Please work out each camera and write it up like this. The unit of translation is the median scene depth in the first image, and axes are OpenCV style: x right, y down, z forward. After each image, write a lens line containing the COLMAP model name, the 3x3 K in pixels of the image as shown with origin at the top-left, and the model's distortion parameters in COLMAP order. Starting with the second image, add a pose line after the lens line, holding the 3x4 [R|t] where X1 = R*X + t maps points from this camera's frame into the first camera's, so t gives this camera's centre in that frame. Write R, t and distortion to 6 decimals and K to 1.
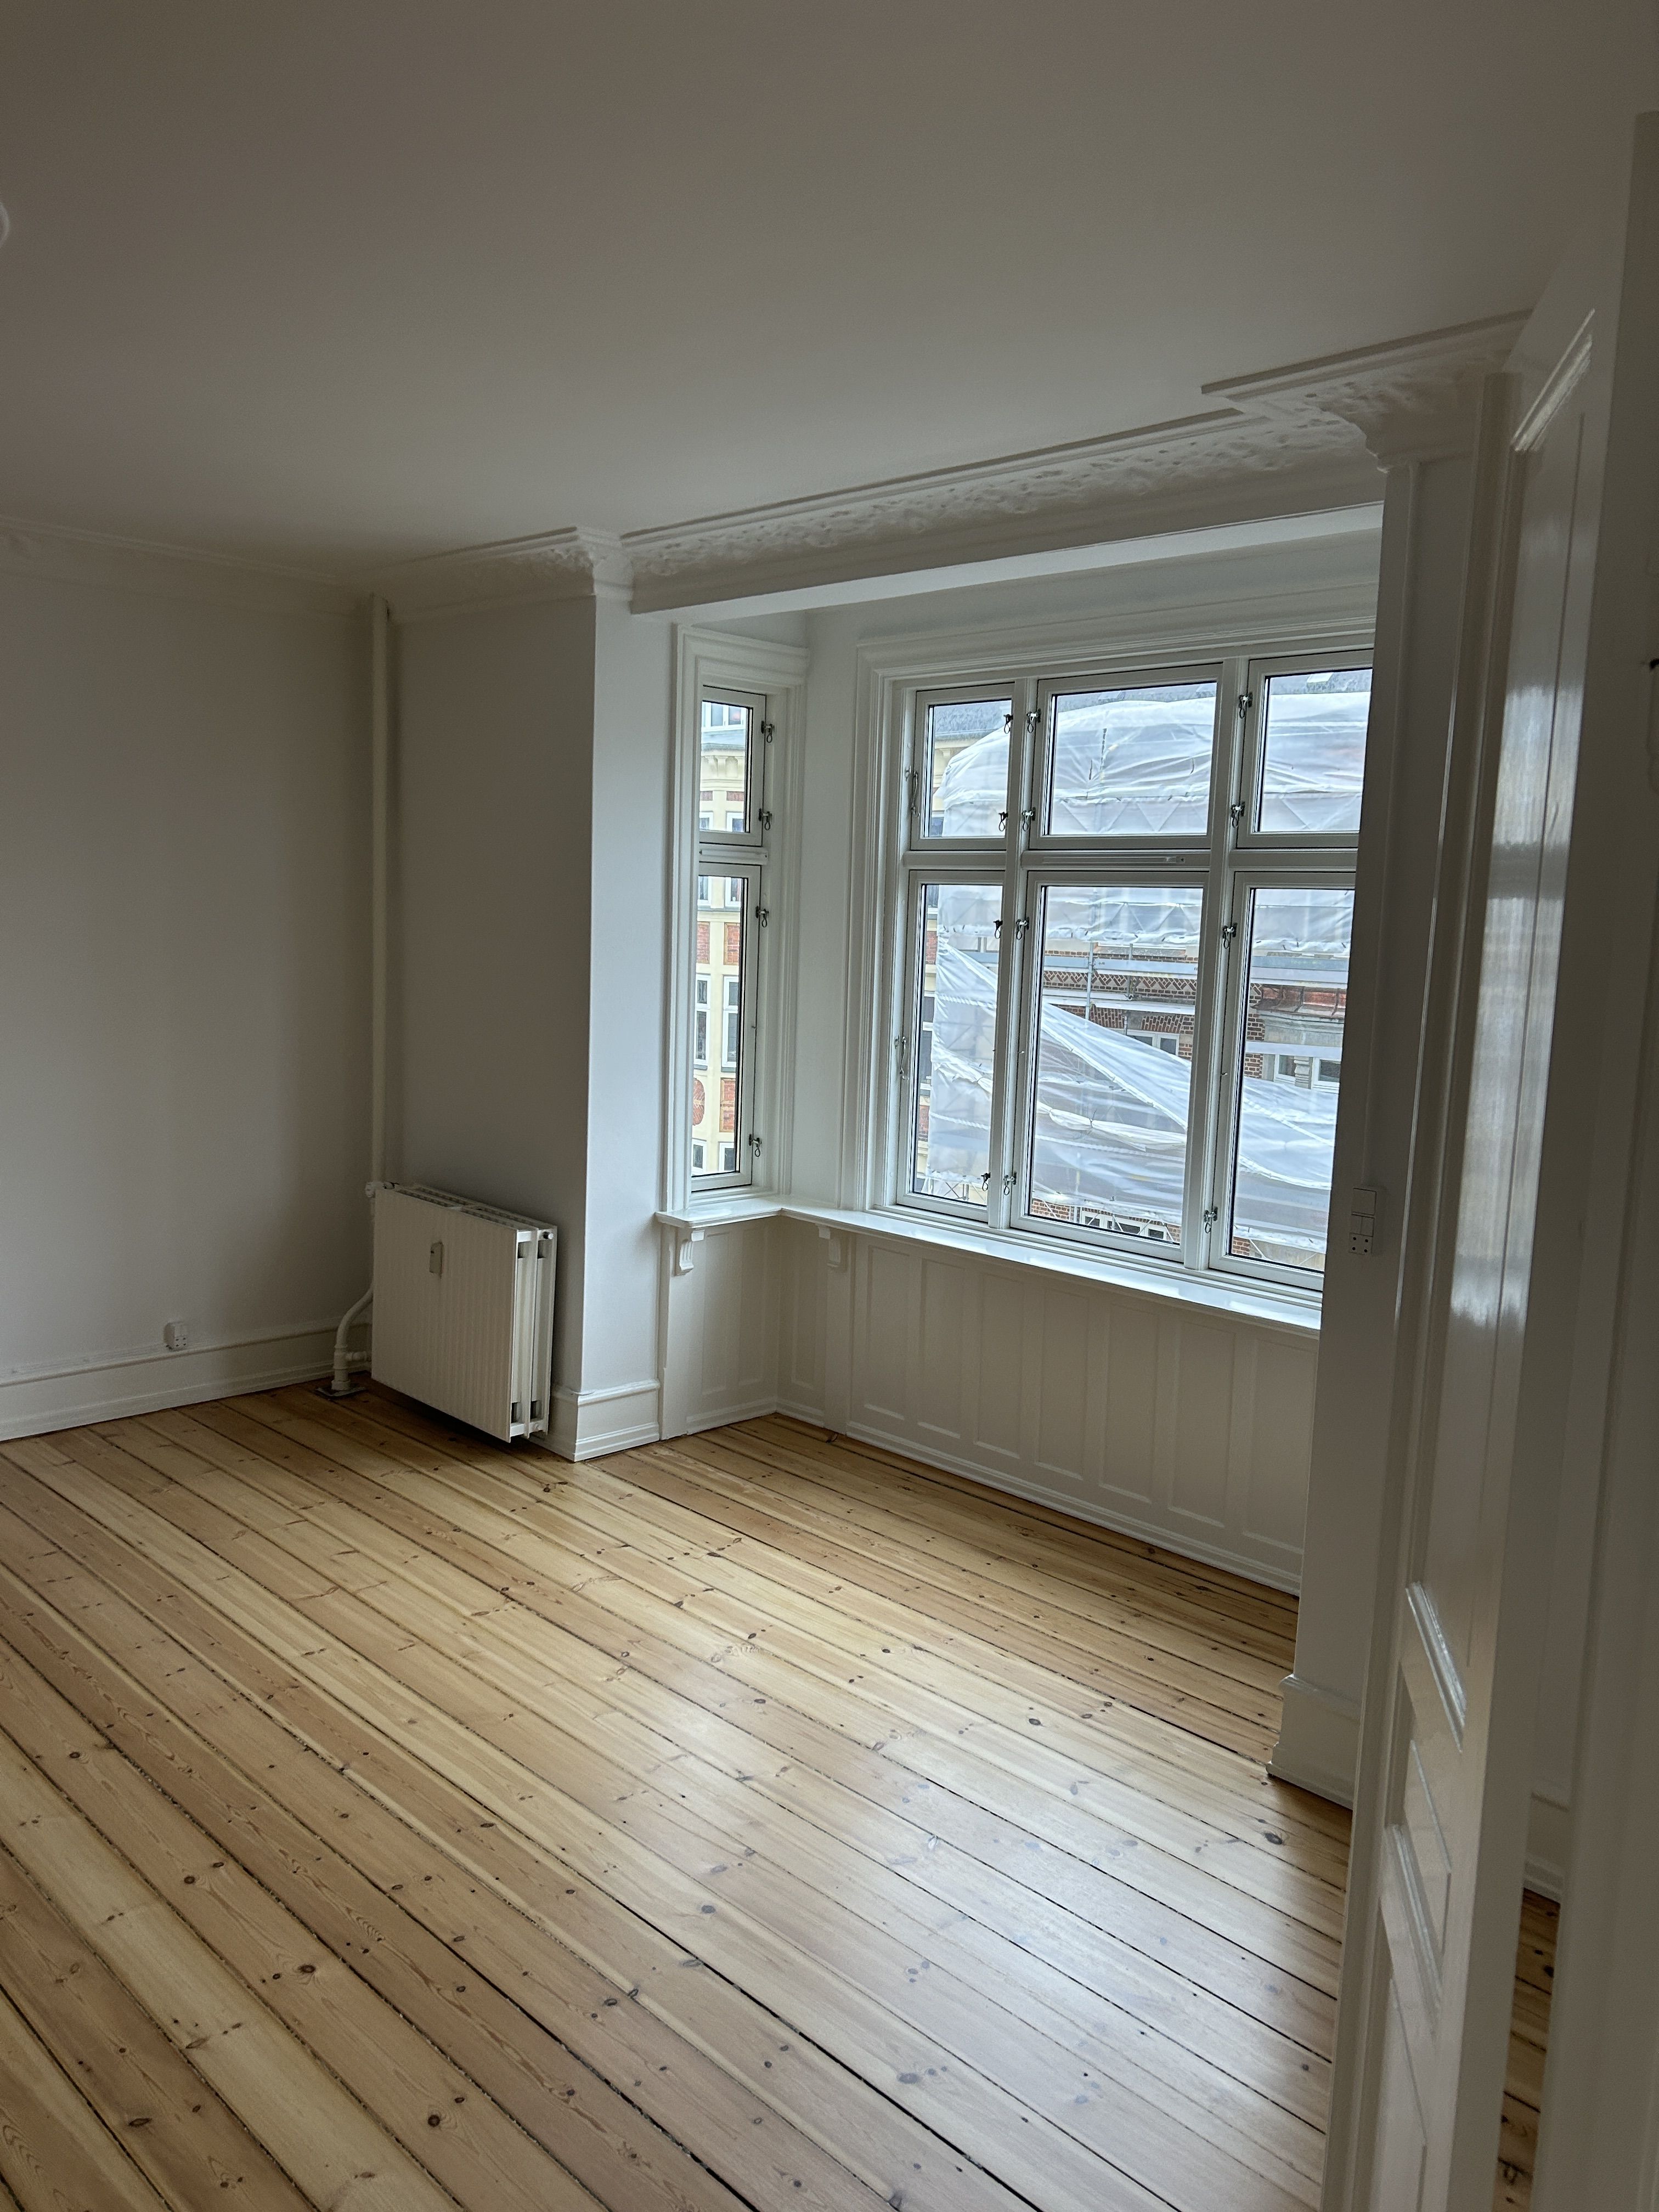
lens RADIAL K [[1659.1, 0, 836.7], [0, 1659.1, 1117.1], [0, 0, 1]] dist [0.031611, -0.004966]
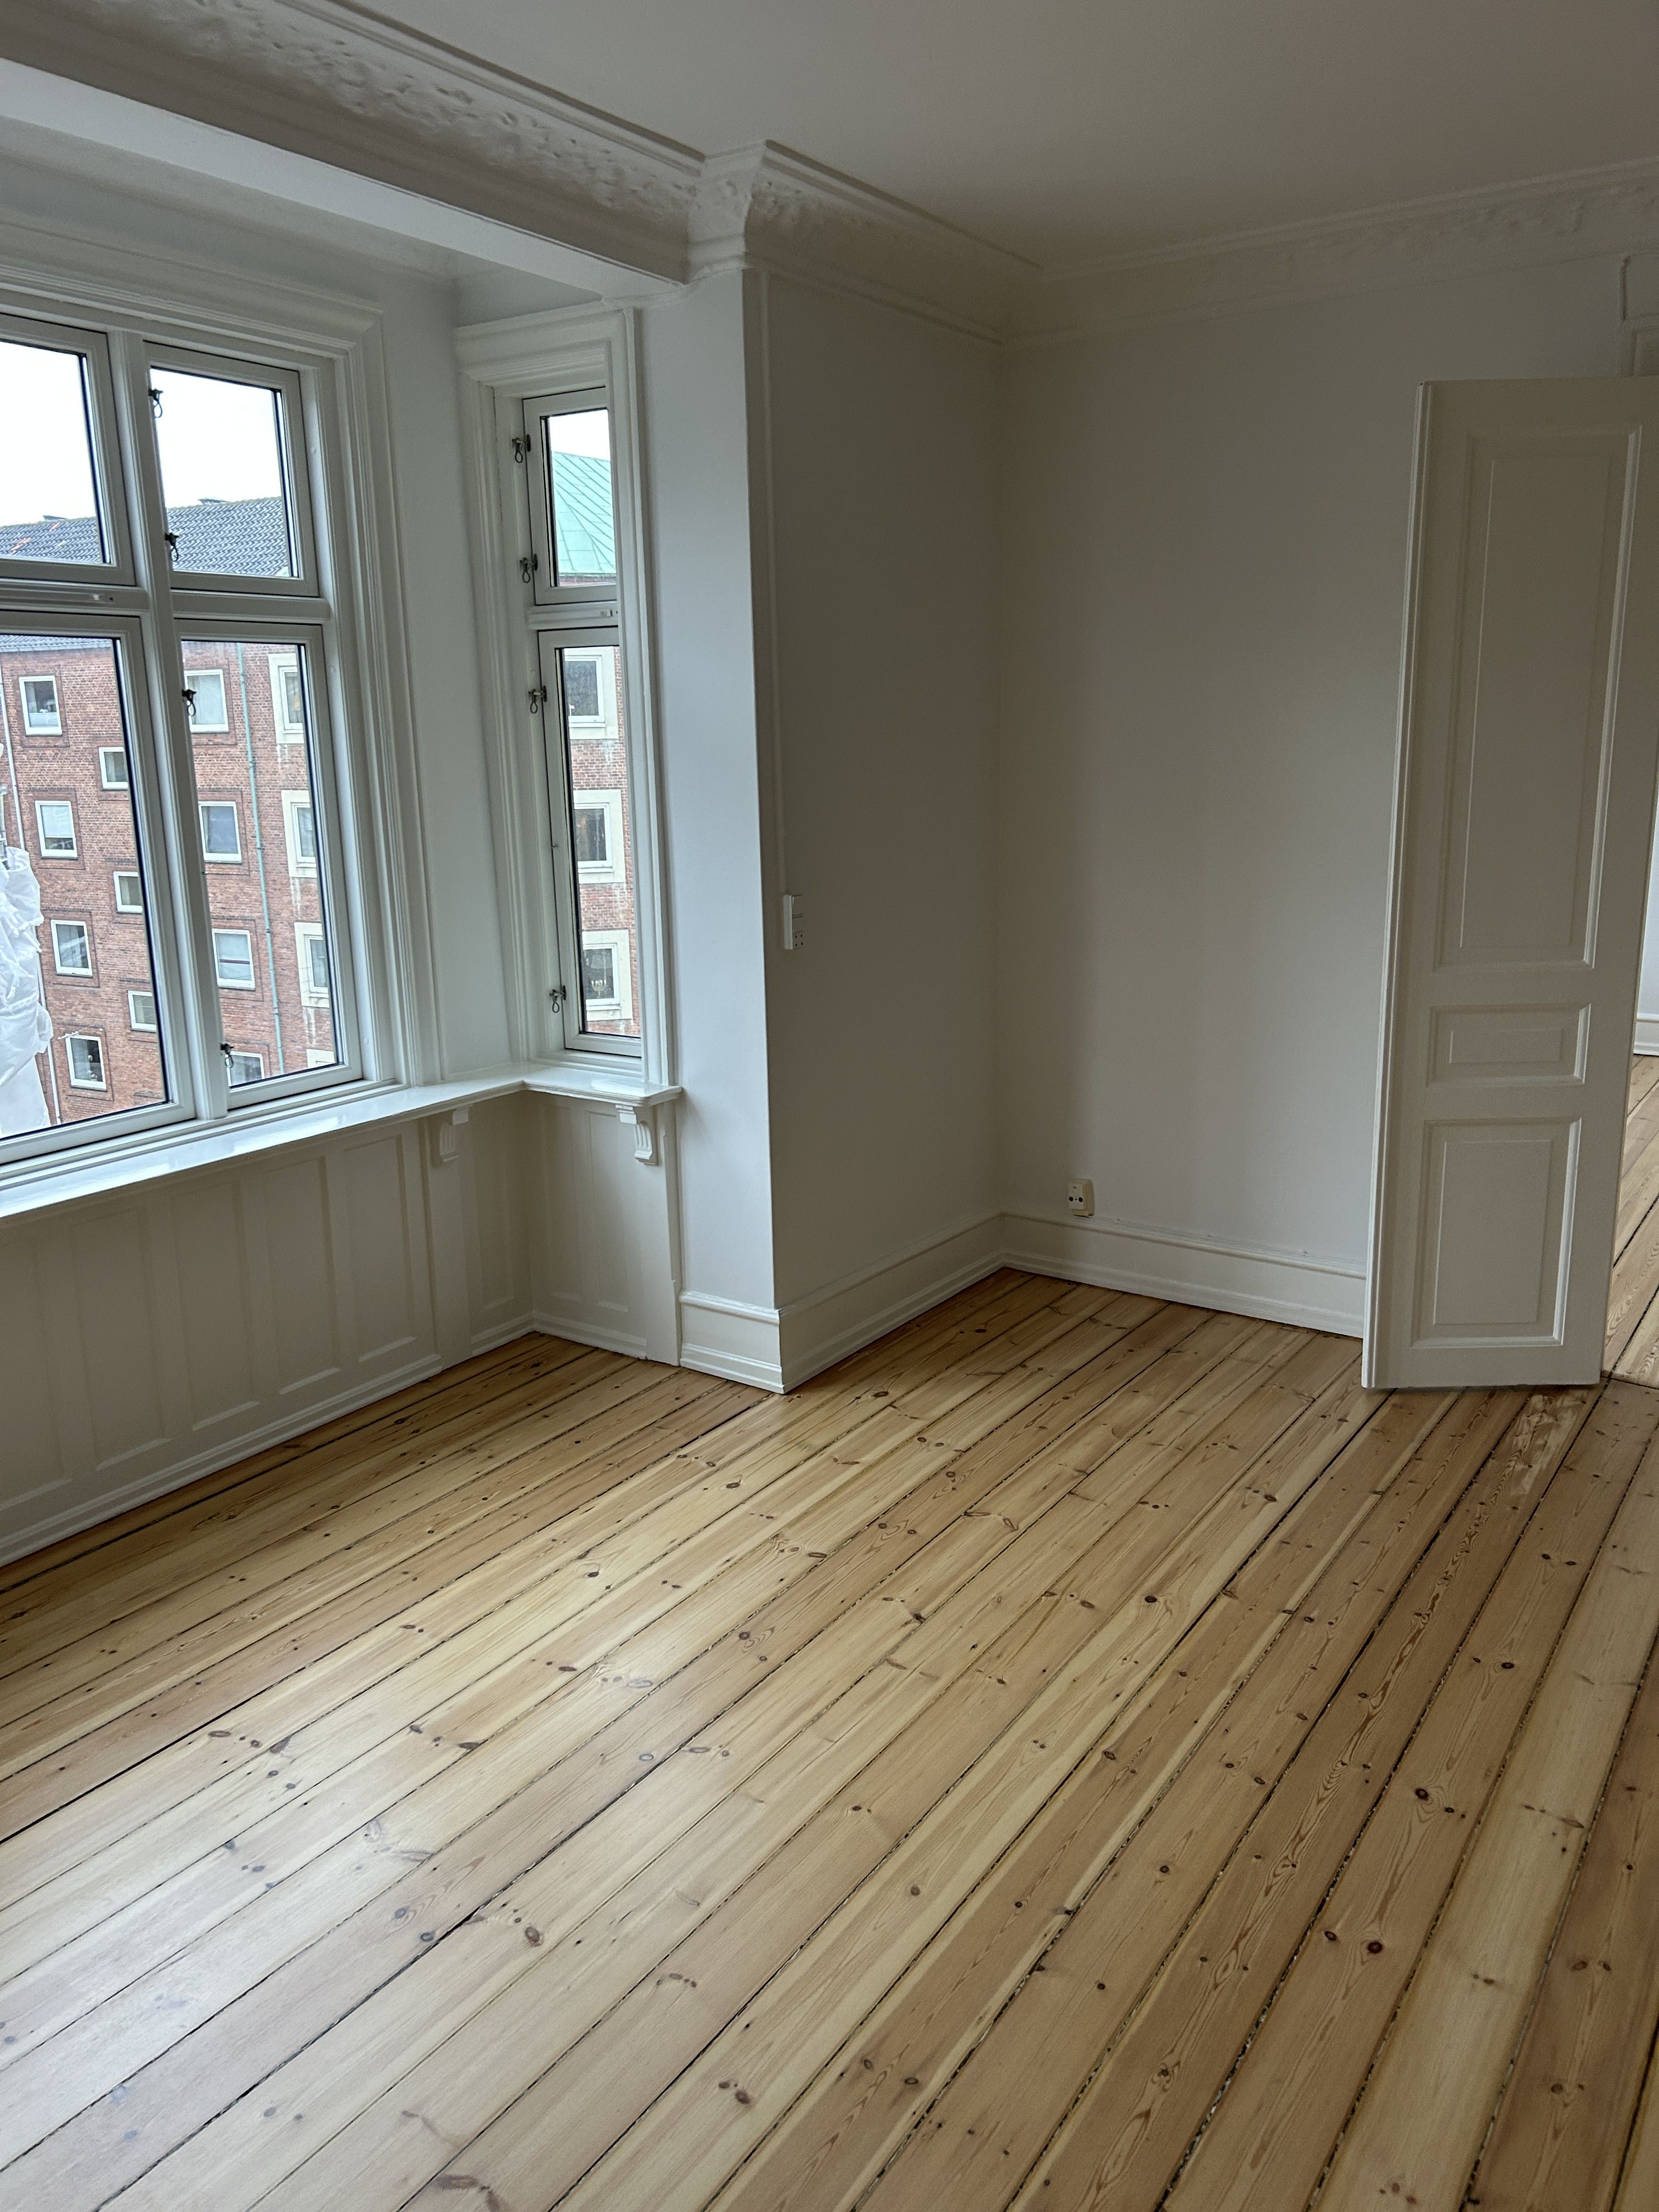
lens RADIAL K [[1659.1, 0, 836.7], [0, 1659.1, 1117.1], [0, 0, 1]] dist [0.031611, -0.004966]
pose [[-0.196527, -0.262494, 0.944708, -0.721757], [0.140119, 0.946090, 0.292027, -0.123275], [-0.970435, 0.189763, -0.149152, 0.959827]]
